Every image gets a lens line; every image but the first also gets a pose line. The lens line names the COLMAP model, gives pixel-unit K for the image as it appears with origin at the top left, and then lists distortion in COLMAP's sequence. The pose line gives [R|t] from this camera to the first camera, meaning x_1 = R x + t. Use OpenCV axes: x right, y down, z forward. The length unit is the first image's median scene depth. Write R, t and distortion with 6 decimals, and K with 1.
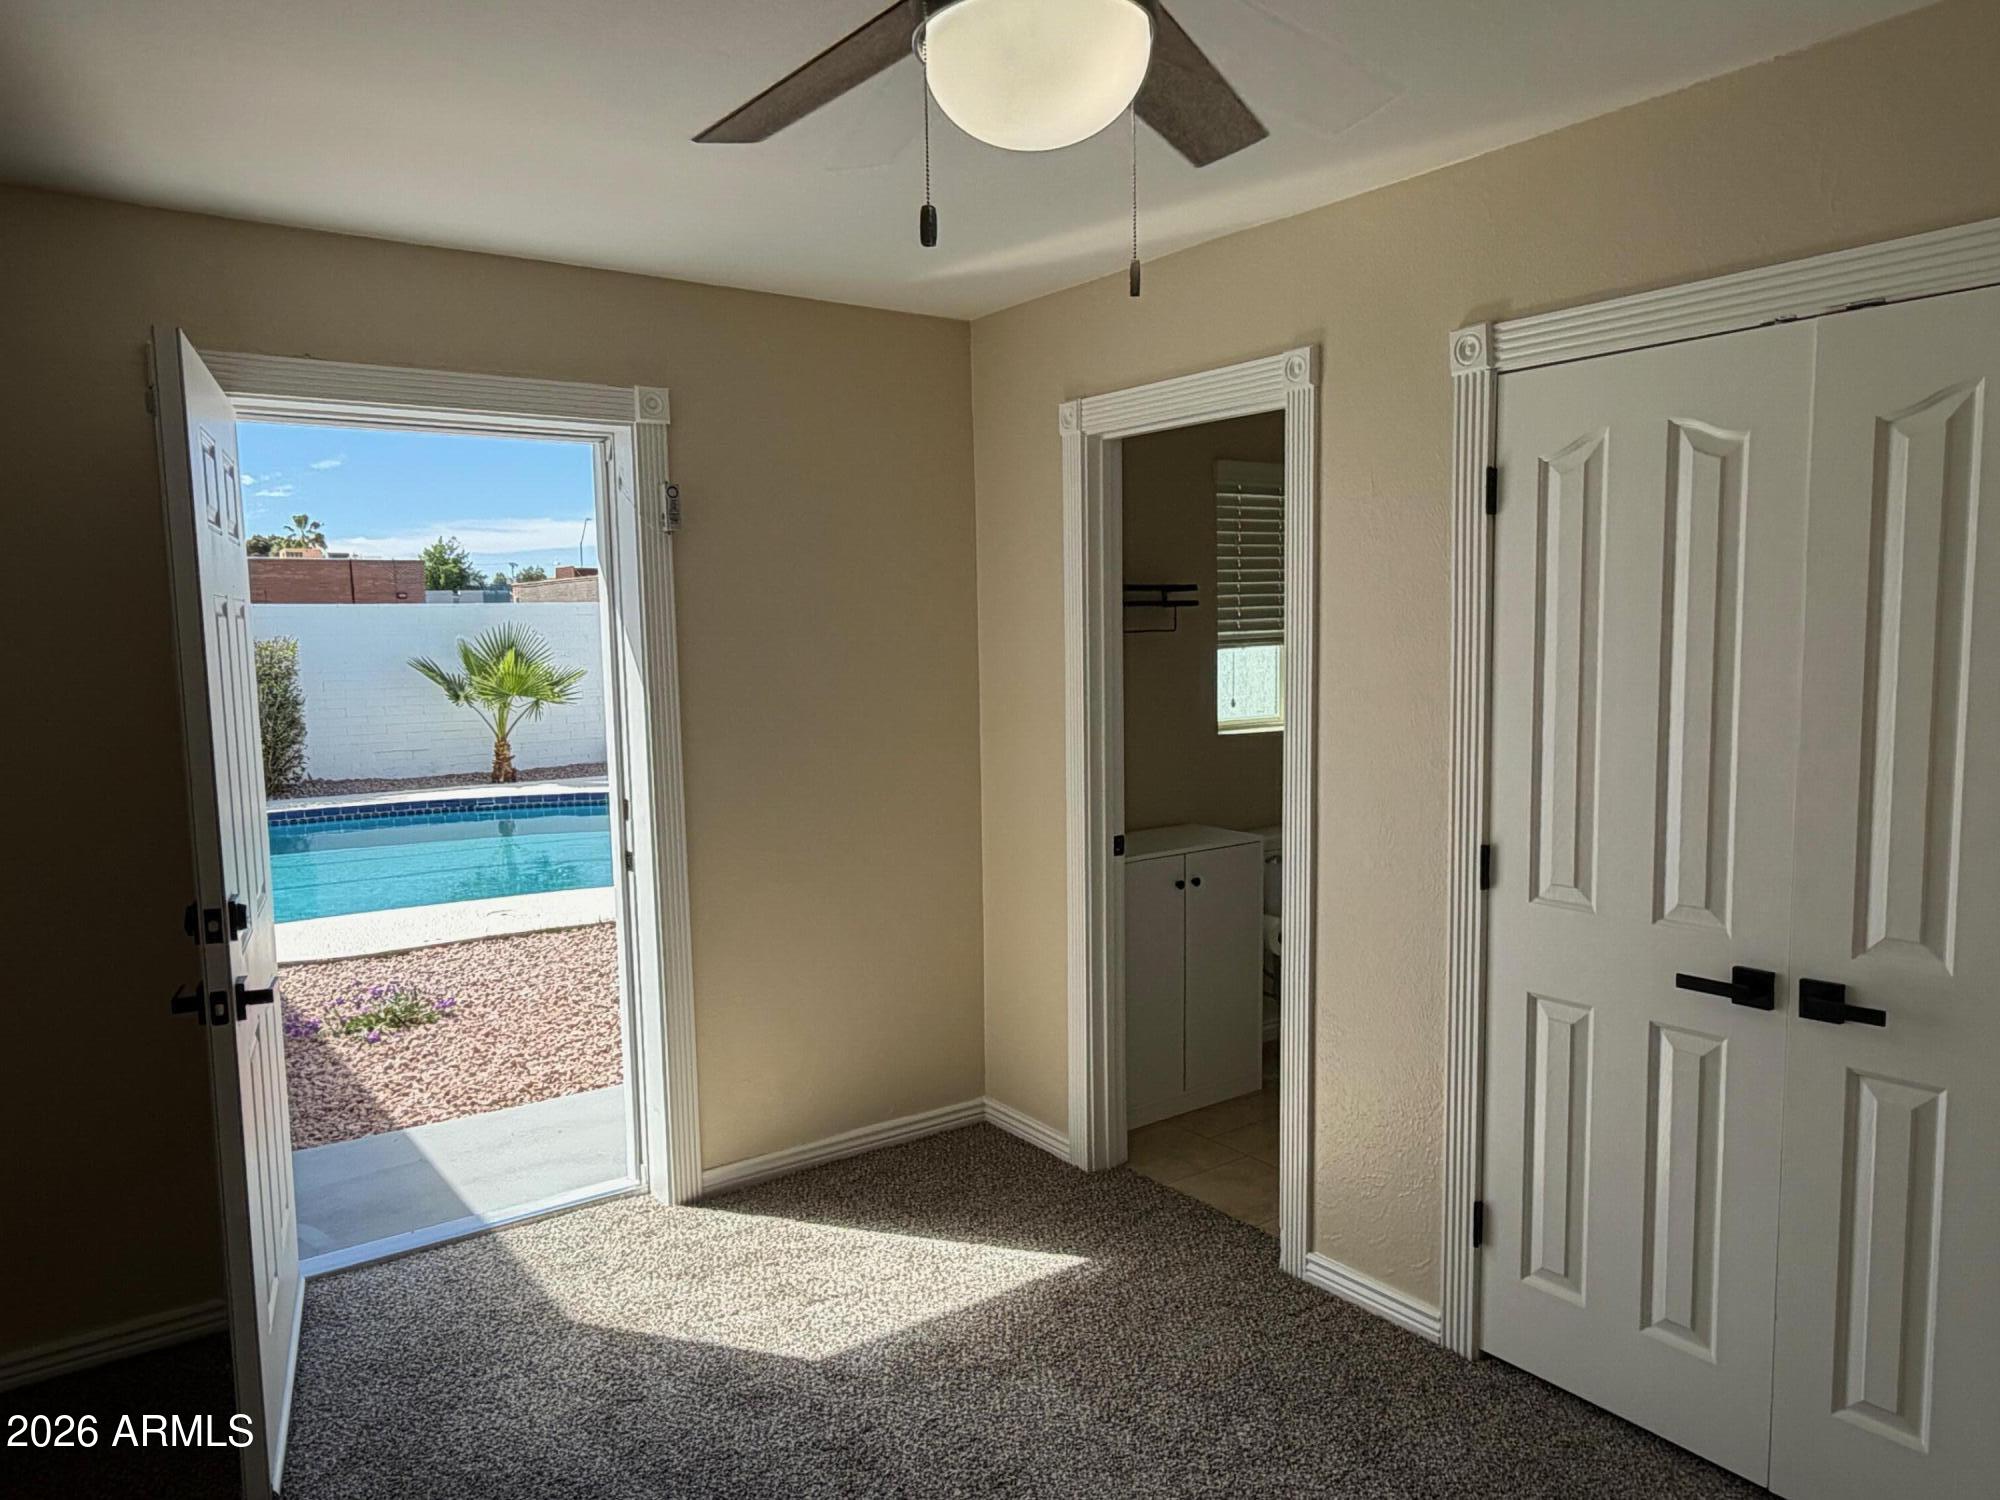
lens RADIAL K [[1325.2, 0, 1000.0], [0, 1325.2, 750.0], [0, 0, 1]] dist [-0.001193, -0.003713]
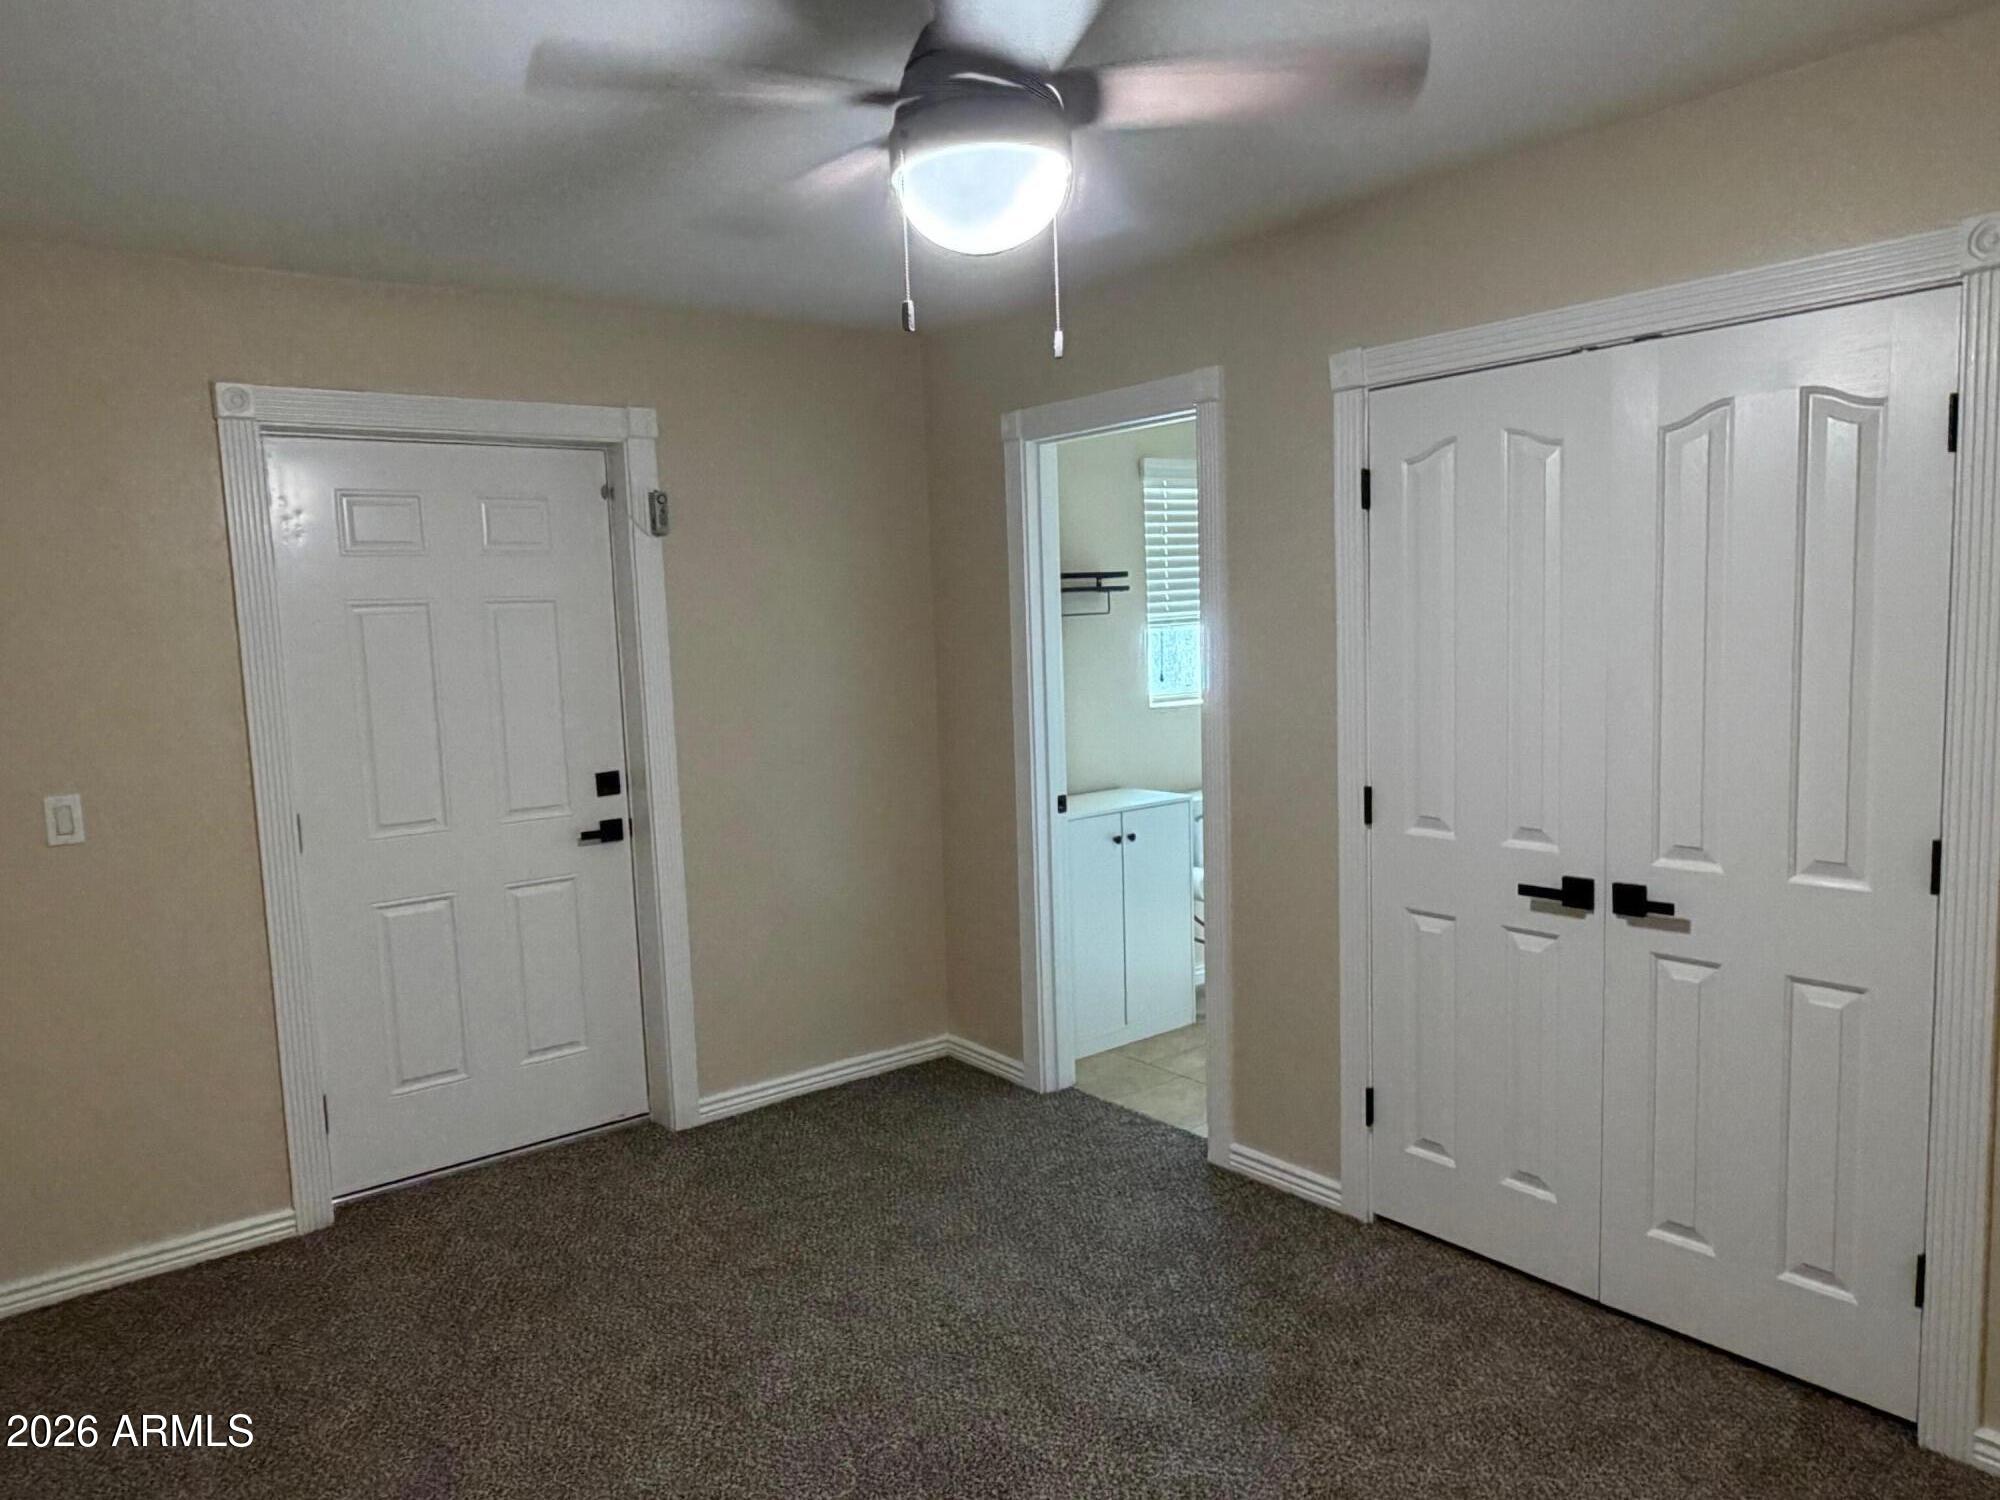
lens RADIAL K [[1325.2, 0, 1000.0], [0, 1325.2, 750.0], [0, 0, 1]] dist [-0.001193, -0.003713]
pose [[0.998918, -0.023244, 0.040293, -0.009795], [0.022928, 0.999703, 0.008289, 0.020201], [-0.040474, -0.007357, 0.999154, -0.165860]]
